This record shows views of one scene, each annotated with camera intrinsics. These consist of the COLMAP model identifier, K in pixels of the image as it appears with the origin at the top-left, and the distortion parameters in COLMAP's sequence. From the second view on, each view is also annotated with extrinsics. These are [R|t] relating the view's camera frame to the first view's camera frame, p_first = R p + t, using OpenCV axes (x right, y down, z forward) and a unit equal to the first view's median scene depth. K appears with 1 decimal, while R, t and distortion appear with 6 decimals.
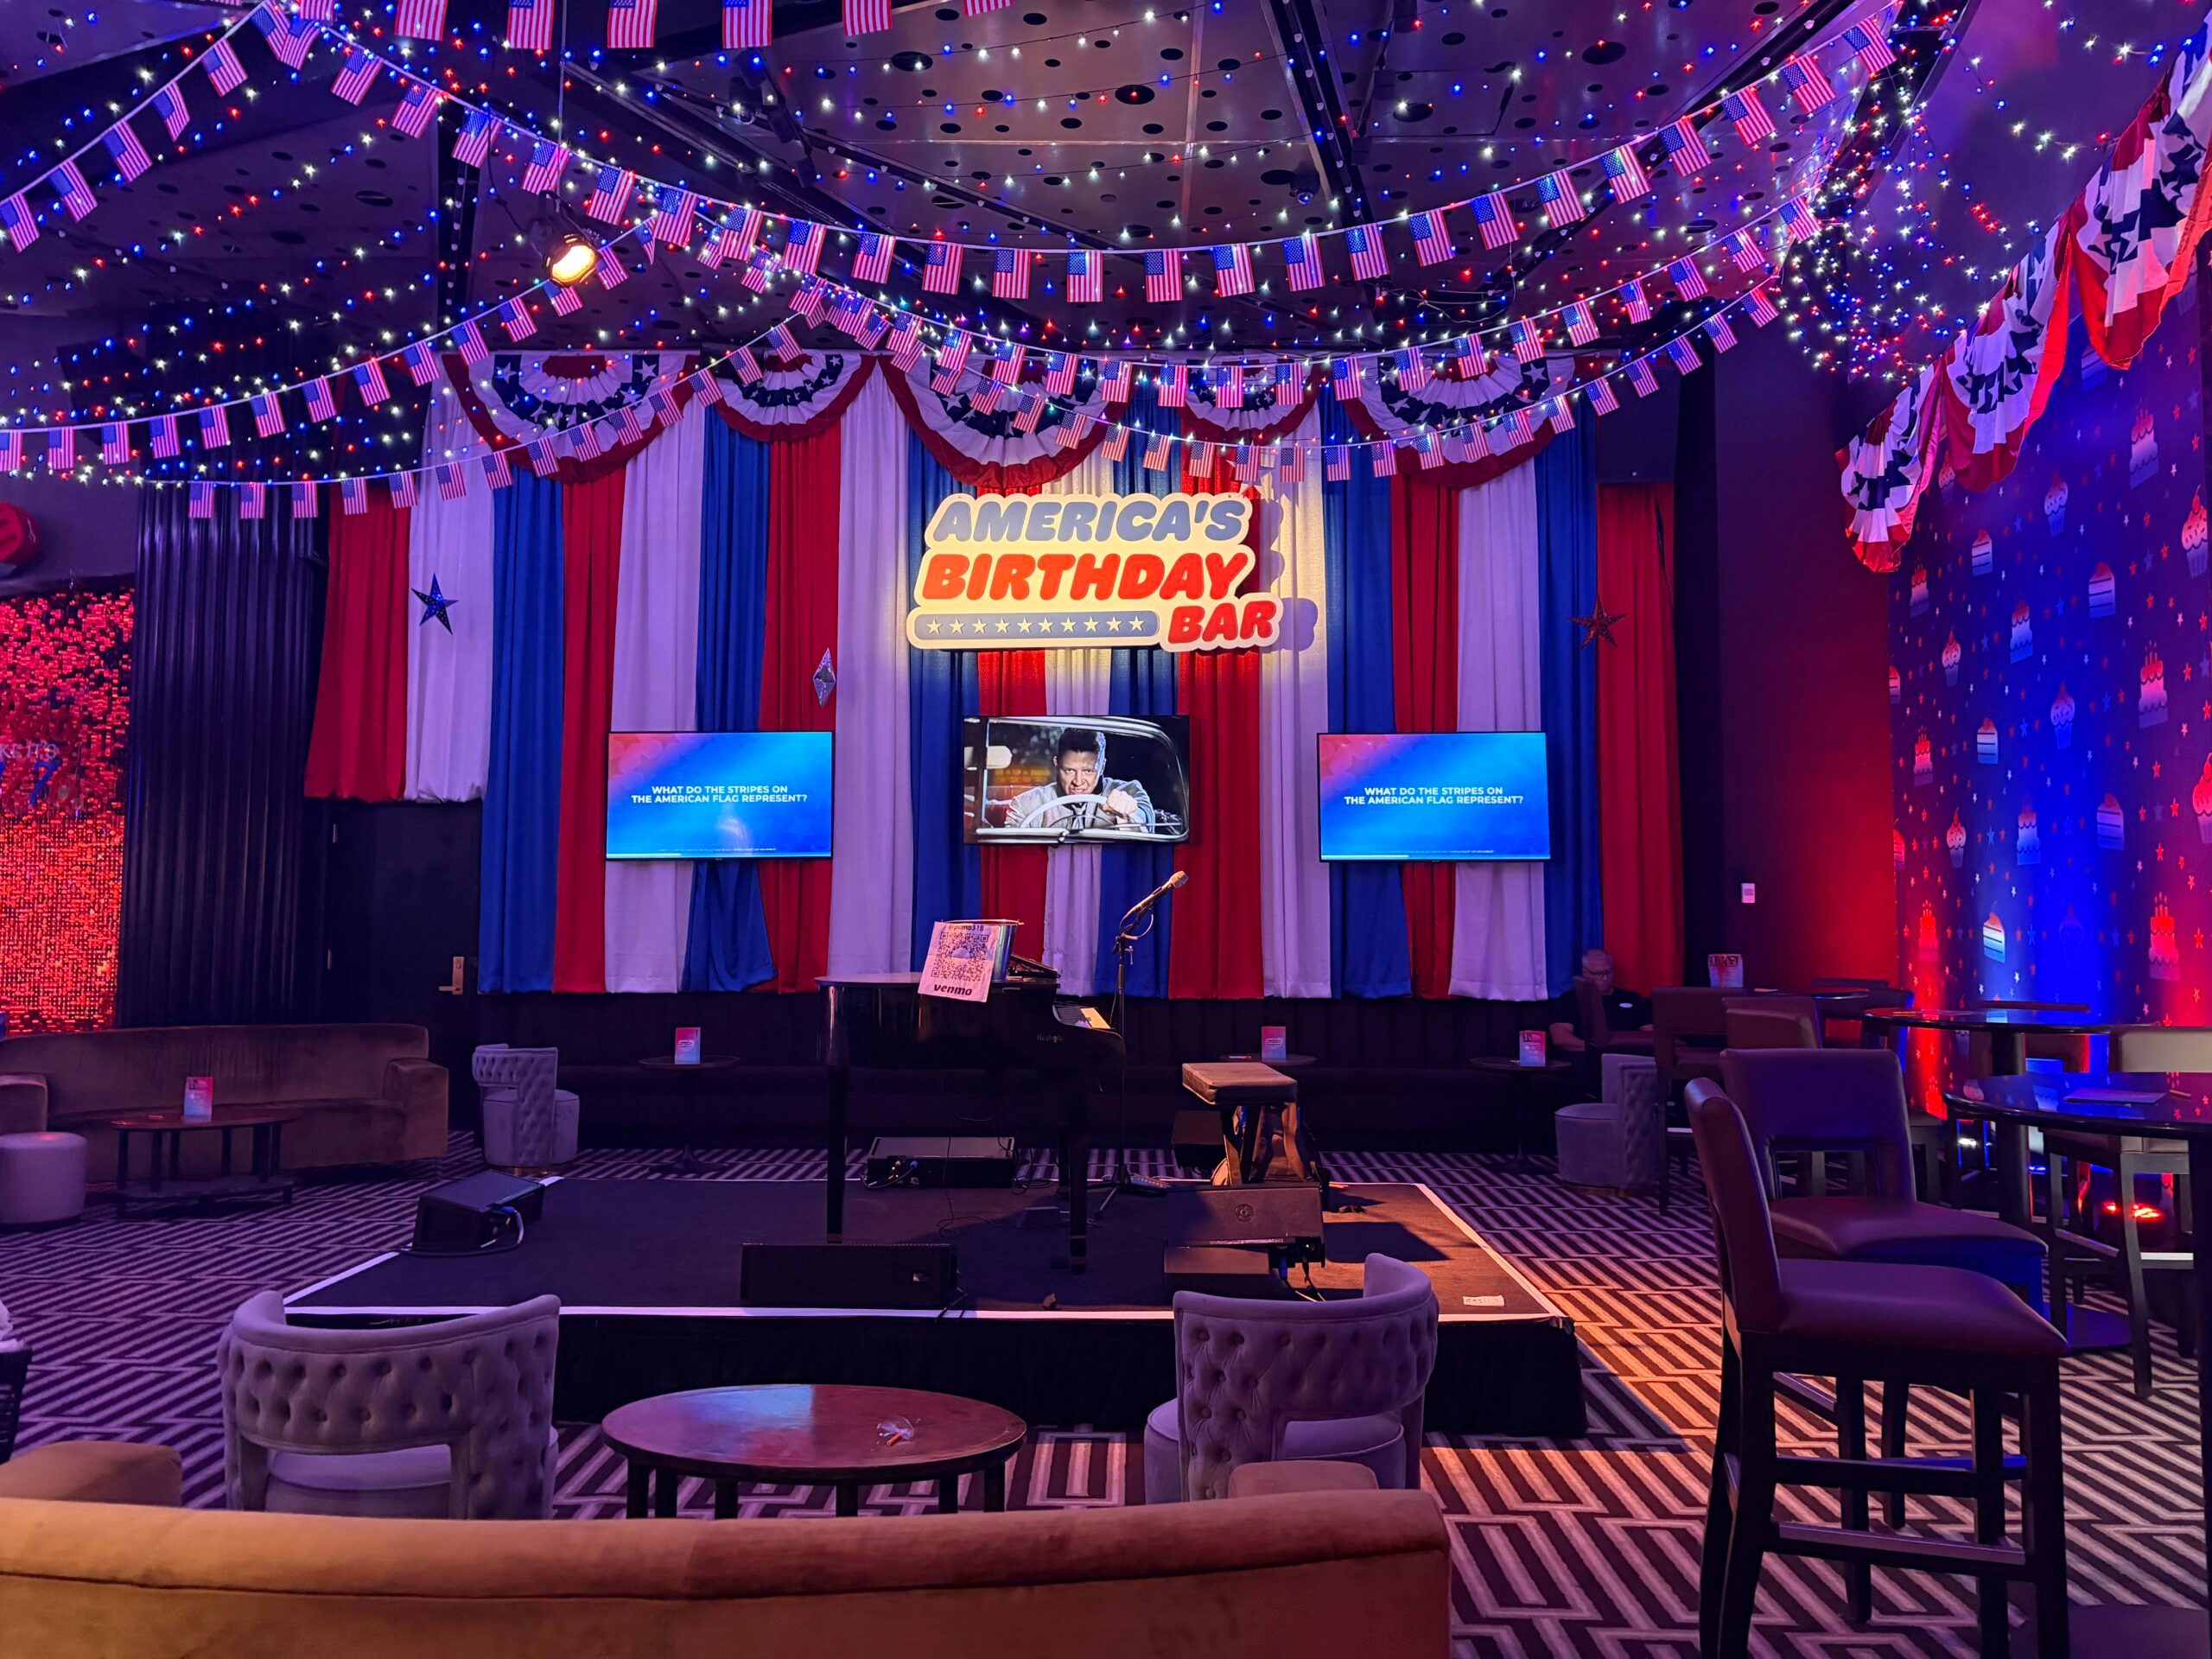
lens RADIAL K [[1640.4, 0, 1105.9], [0, 1640.4, 817.8], [0, 0, 1]] dist [0.009113, -0.012395]
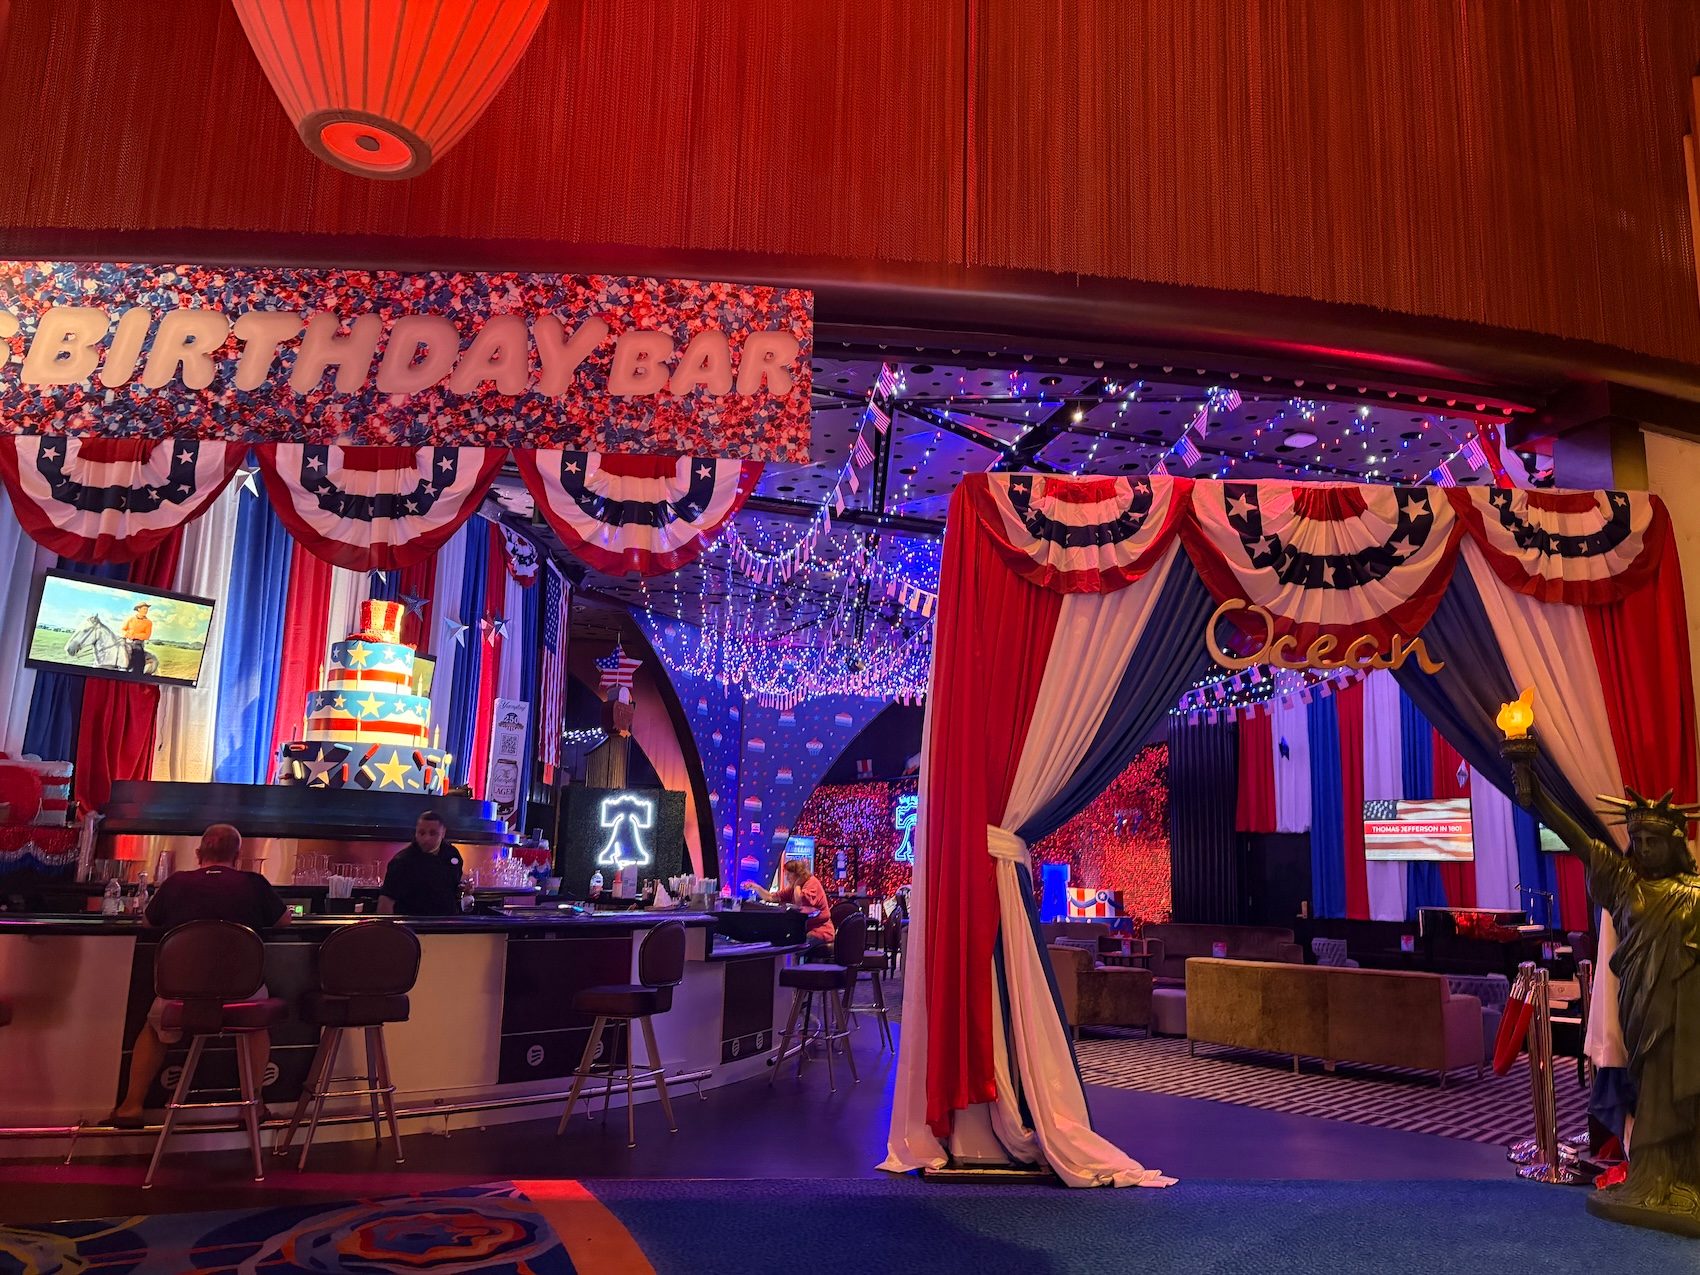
lens RADIAL K [[1260.7, 0, 848.7], [0, 1260.7, 639.8], [0, 0, 1]] dist [0.009113, -0.012395]
pose [[0.751277, -0.104020, -0.651739, 0.399788], [0.017148, 0.990245, -0.138281, -0.055881], [0.659765, 0.092711, 0.745731, -0.974585]]
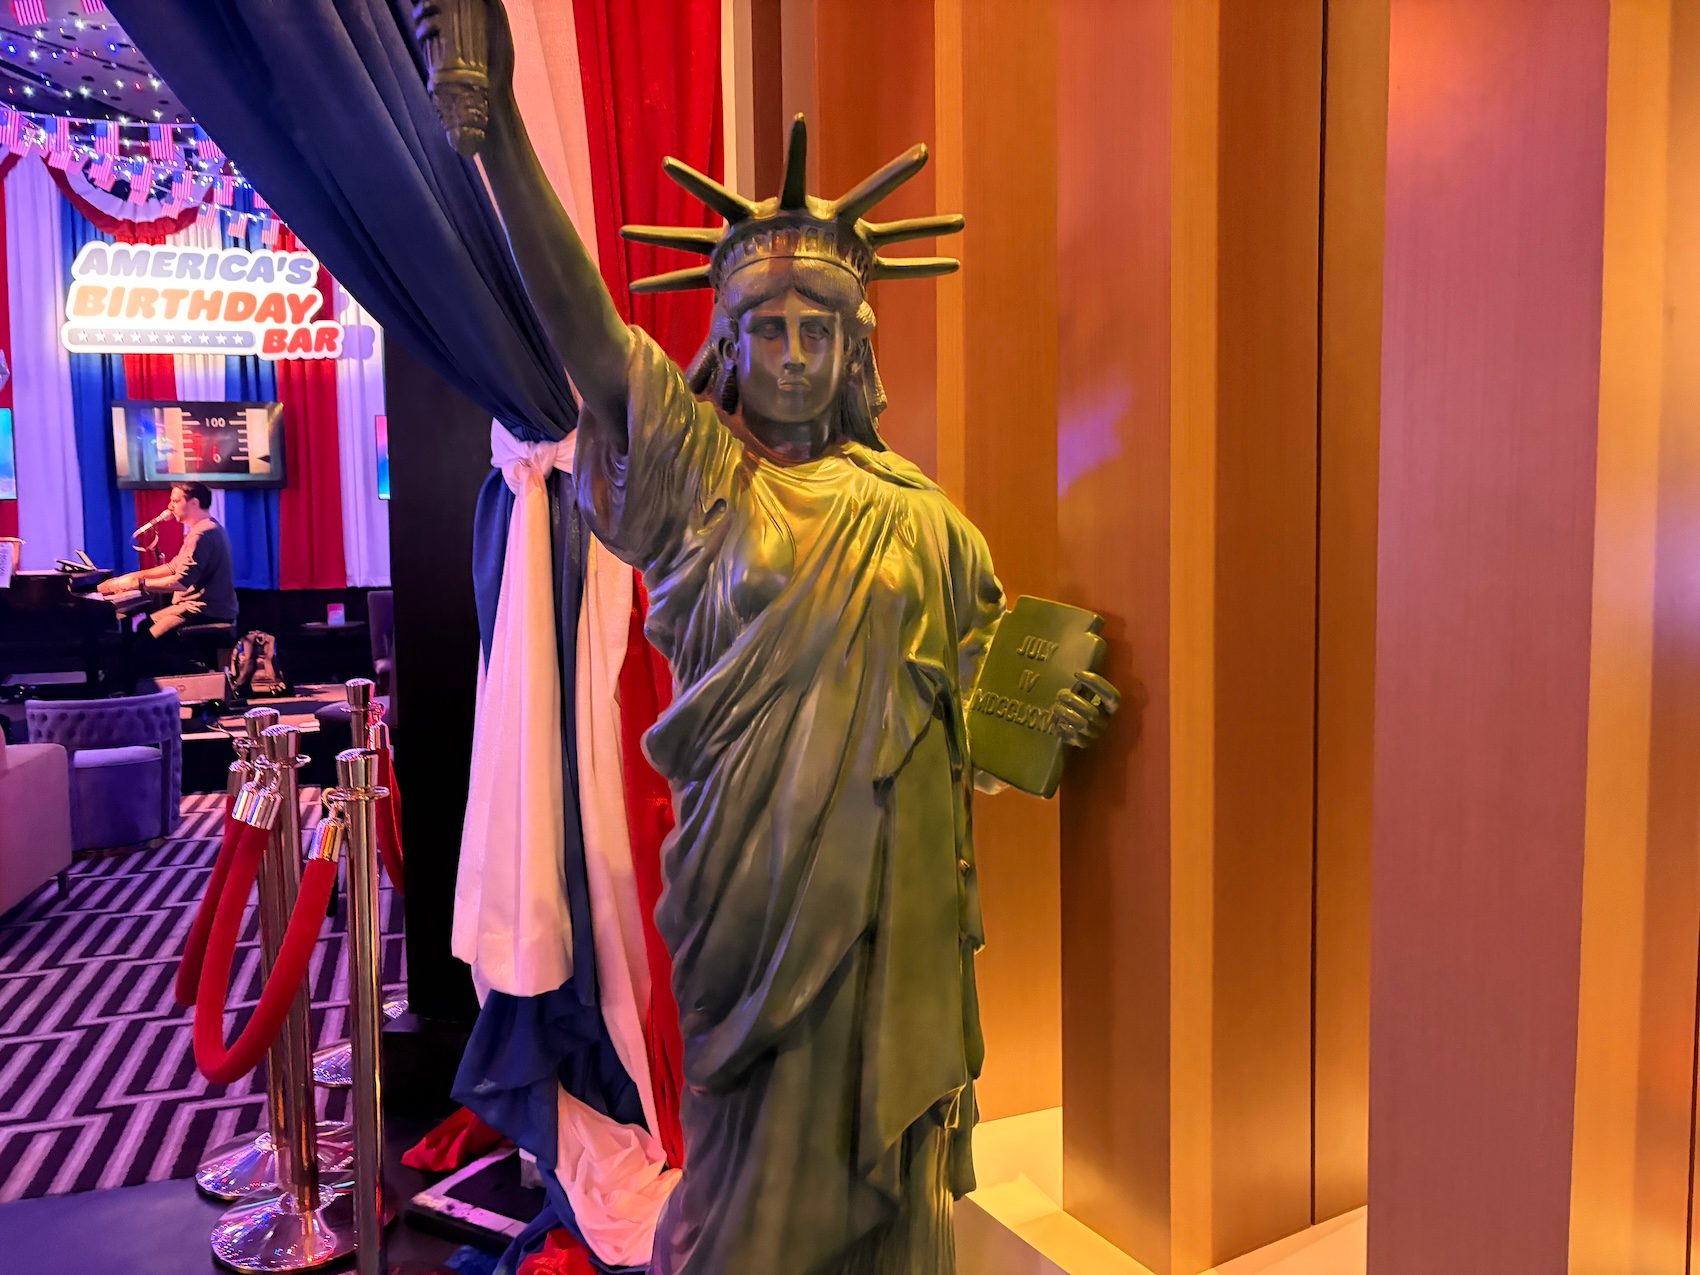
lens RADIAL K [[1260.7, 0, 856.0], [0, 1260.7, 636.5], [0, 0, 1]] dist [0.009113, -0.012395]
pose [[0.949653, -0.034900, 0.311353, 0.184012], [-0.007342, 0.991024, 0.133481, -0.007876], [-0.313217, -0.129047, 0.940873, -0.287890]]
